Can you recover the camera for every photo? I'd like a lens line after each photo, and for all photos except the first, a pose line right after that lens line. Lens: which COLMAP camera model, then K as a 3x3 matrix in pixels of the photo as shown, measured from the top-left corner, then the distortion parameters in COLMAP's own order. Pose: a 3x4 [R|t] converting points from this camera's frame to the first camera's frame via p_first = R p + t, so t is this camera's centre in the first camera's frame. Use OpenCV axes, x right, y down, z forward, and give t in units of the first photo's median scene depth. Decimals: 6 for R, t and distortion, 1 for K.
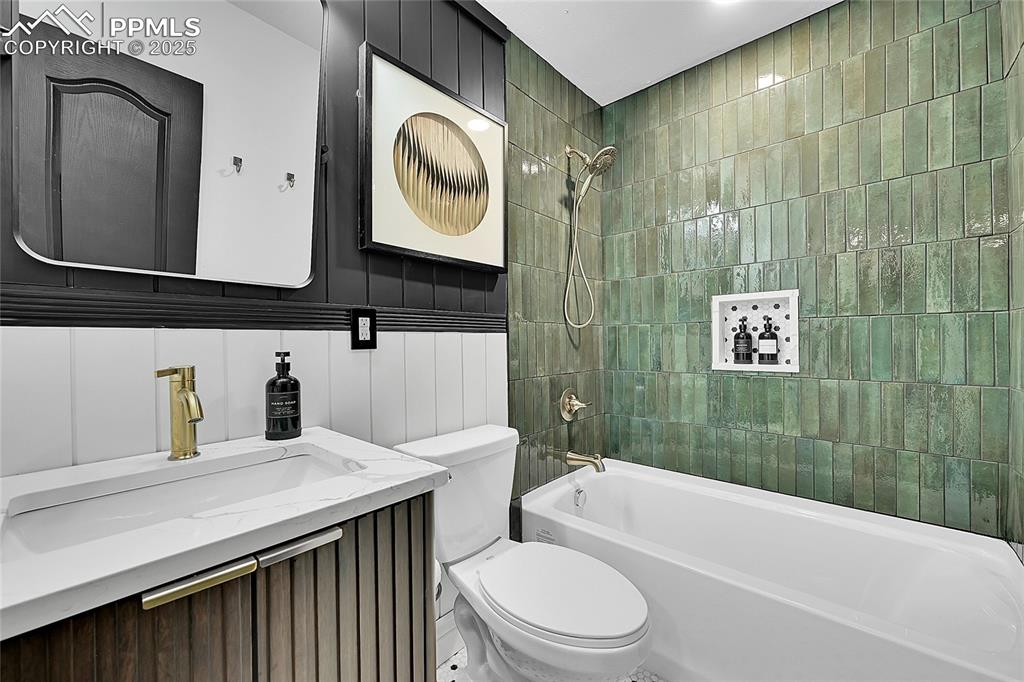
lens RADIAL K [[401.4, 0, 515.5], [0, 401.4, 339.9], [0, 0, 1]] dist [0.000543, -0.000185]
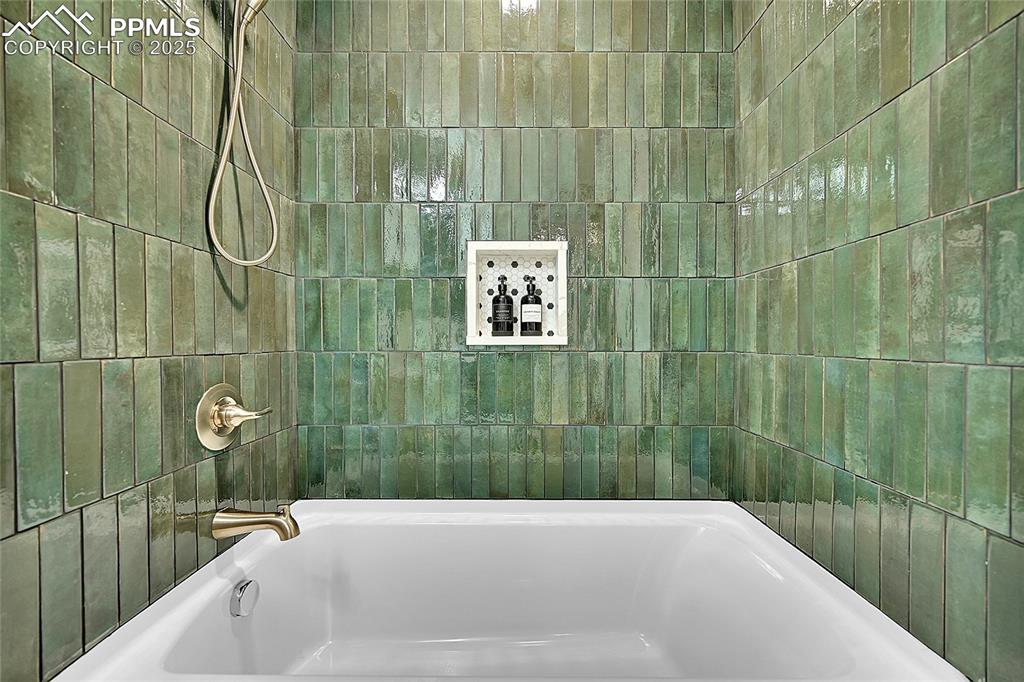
lens RADIAL K [[401.4, 0, 513.1], [0, 401.4, 346.3], [0, 0, 1]] dist [0.000543, -0.000185]
pose [[0.752060, 0.003110, 0.659087, 0.083717], [-0.011306, 0.999903, 0.008181, 0.069297], [-0.658997, -0.013604, 0.752022, 0.410687]]
